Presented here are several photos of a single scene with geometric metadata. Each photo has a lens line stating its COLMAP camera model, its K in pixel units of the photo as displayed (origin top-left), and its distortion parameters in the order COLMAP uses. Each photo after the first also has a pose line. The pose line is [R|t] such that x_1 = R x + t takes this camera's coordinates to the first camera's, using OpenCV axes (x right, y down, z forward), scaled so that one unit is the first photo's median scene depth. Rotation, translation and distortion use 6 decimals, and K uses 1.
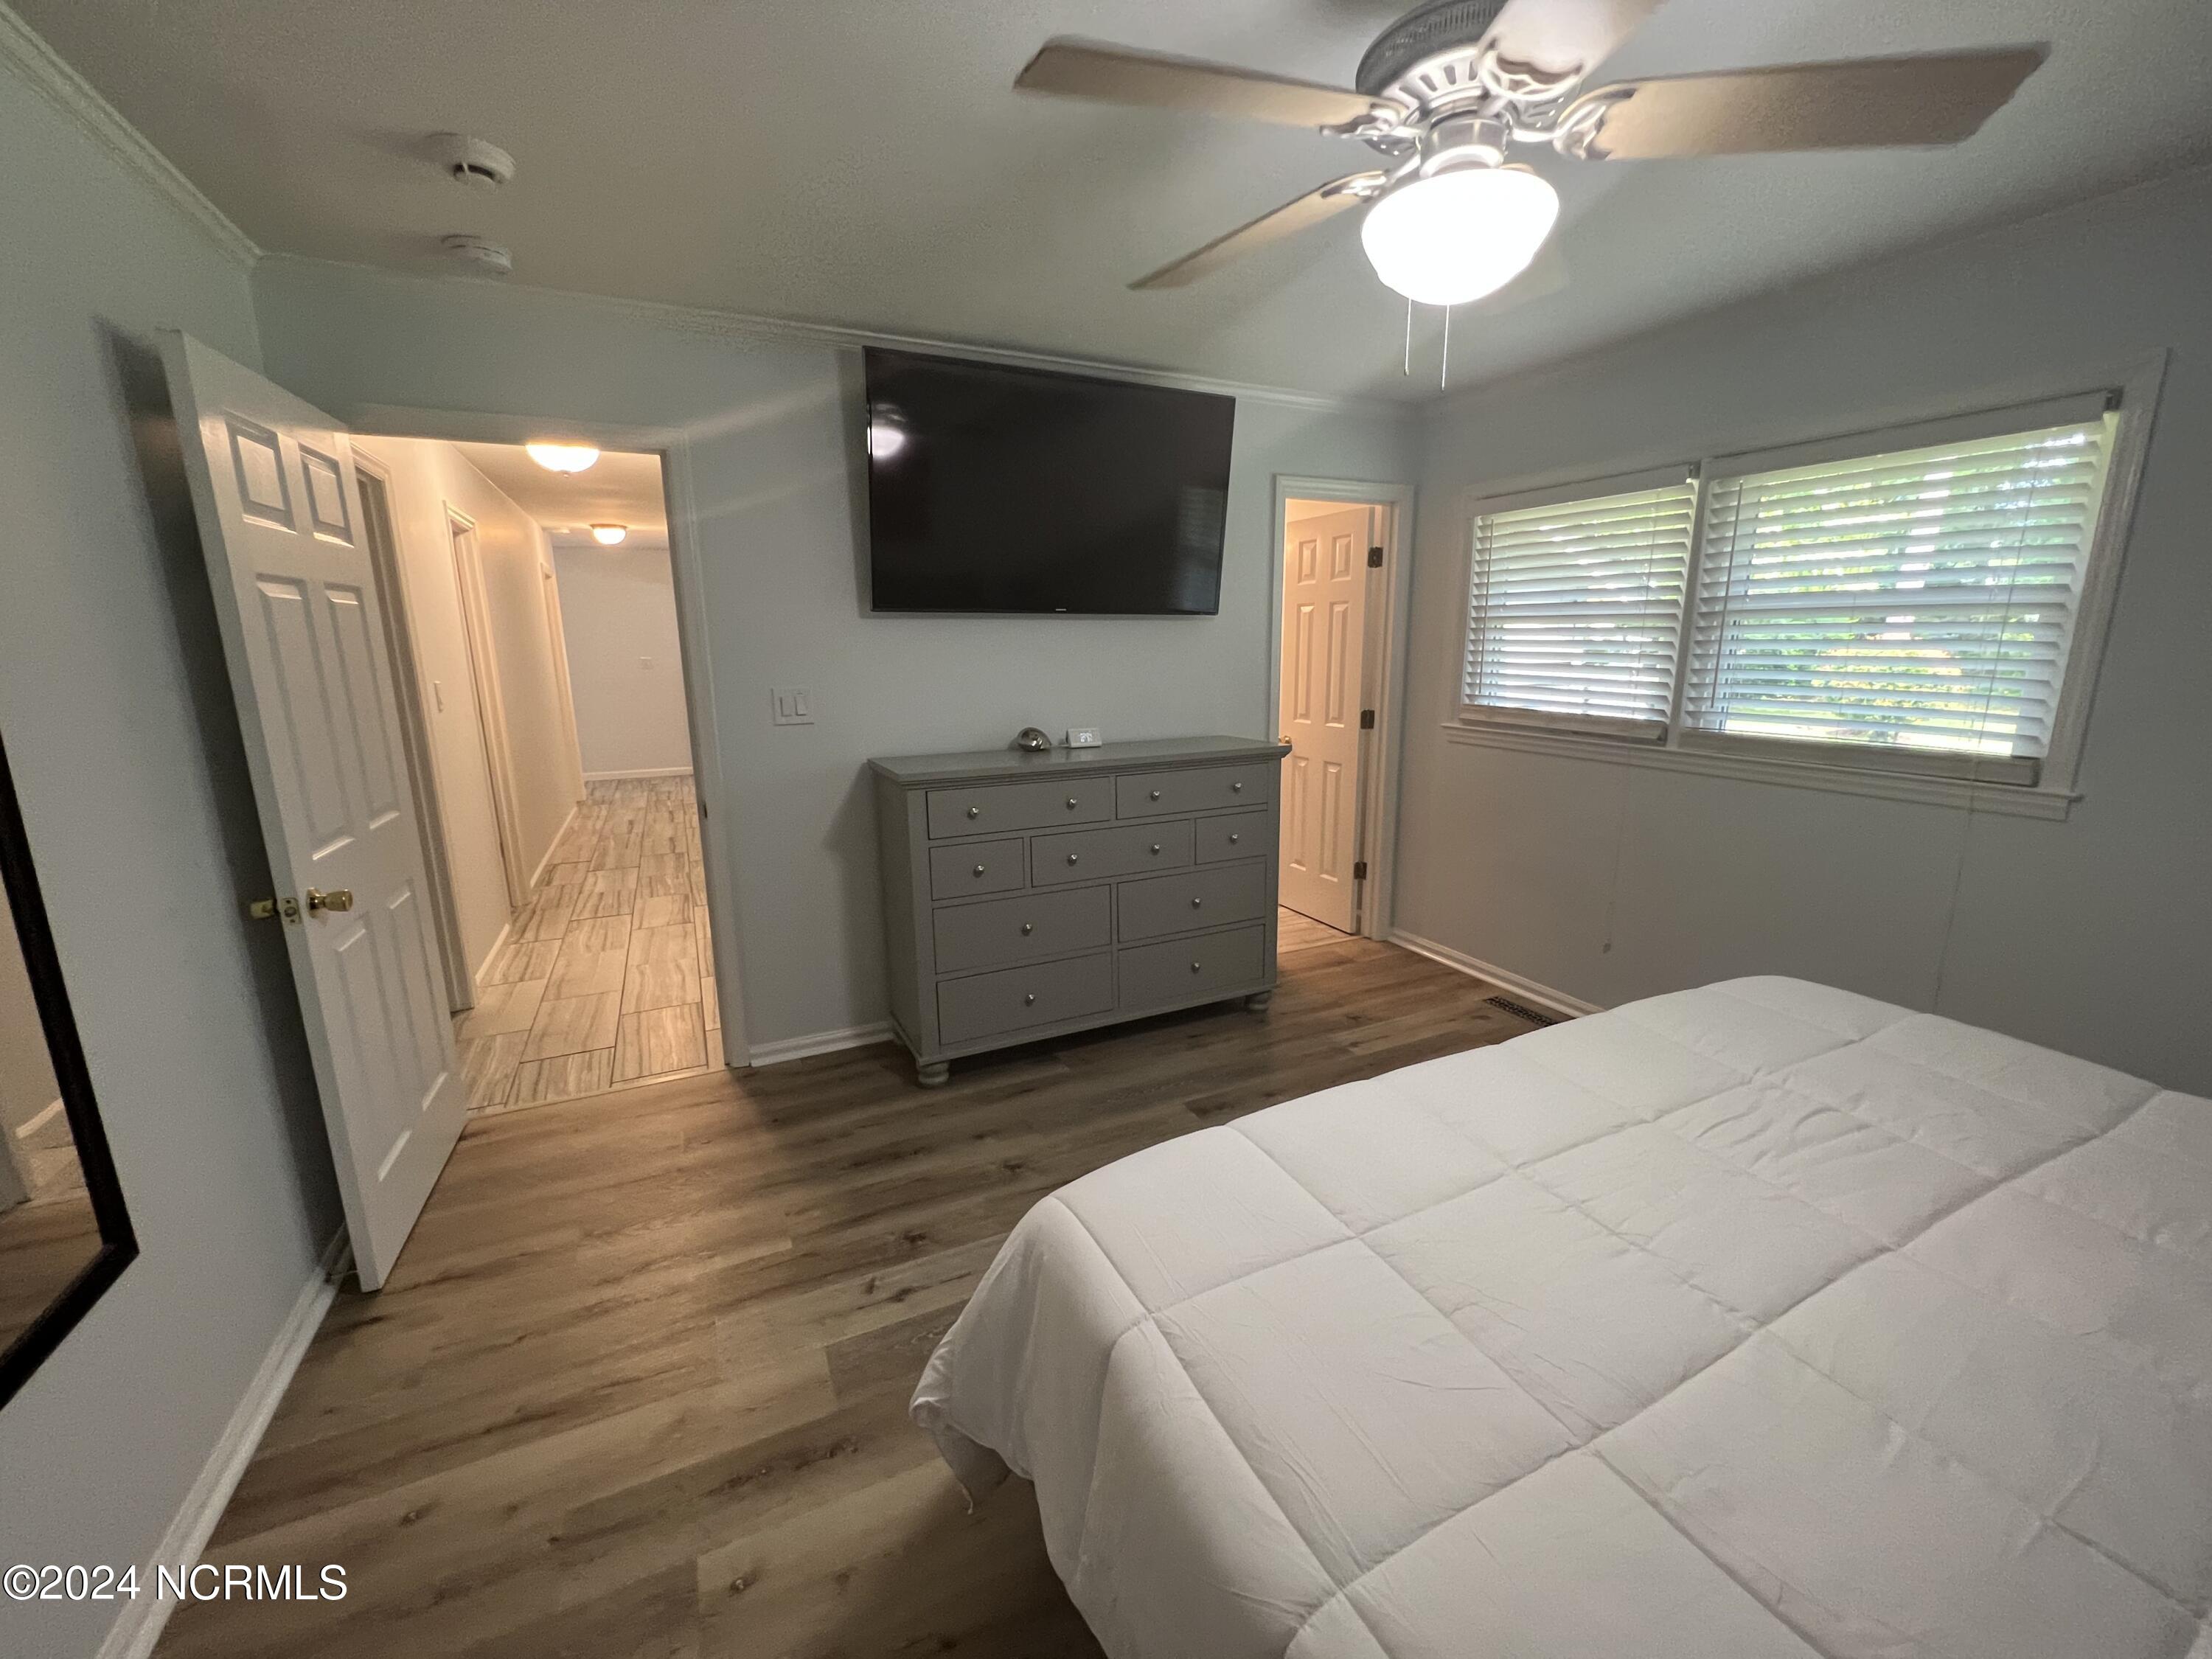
lens RADIAL K [[891.1, 0, 1110.0], [0, 891.1, 829.0], [0, 0, 1]] dist [-0.001255, 0.000048]
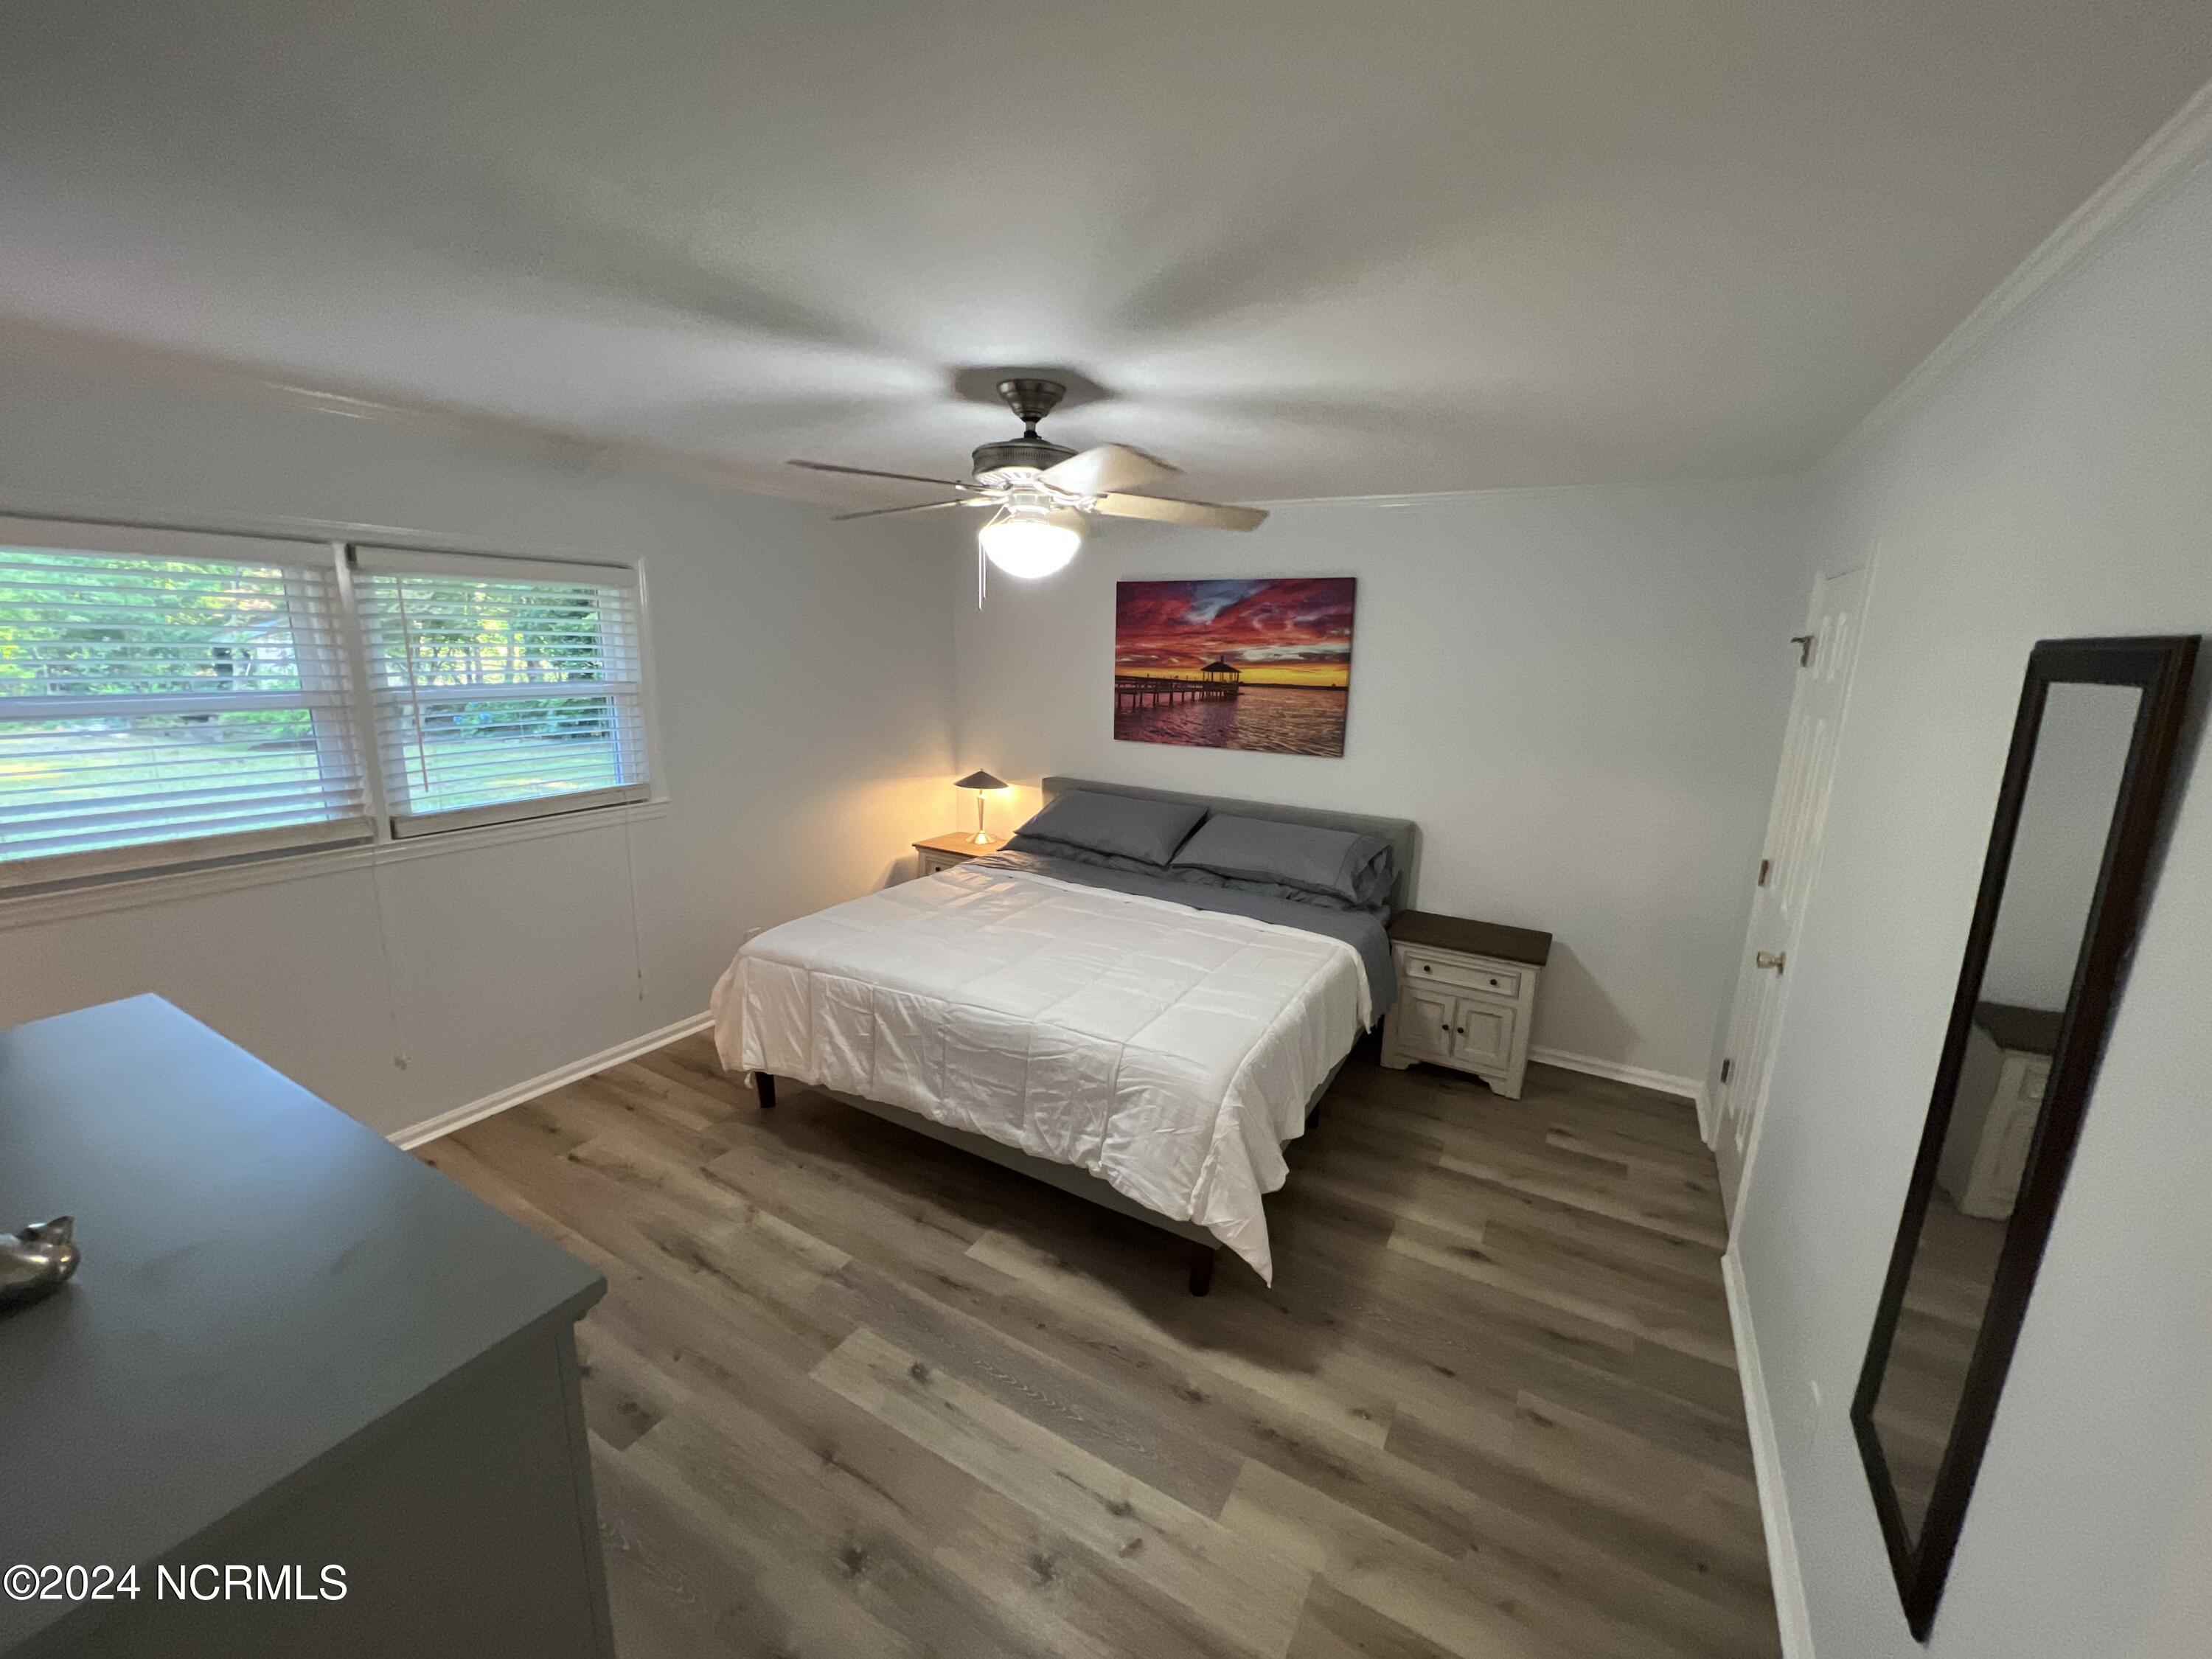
lens RADIAL K [[882.7, 0, 1107.3], [0, 882.7, 829.8], [0, 0, 1]] dist [0.000886, 0.000028]
pose [[-0.562539, -0.179983, 0.806943, -0.825197], [0.149611, 0.937743, 0.313455, -0.417557], [-0.813122, 0.297058, -0.500590, 1.245078]]
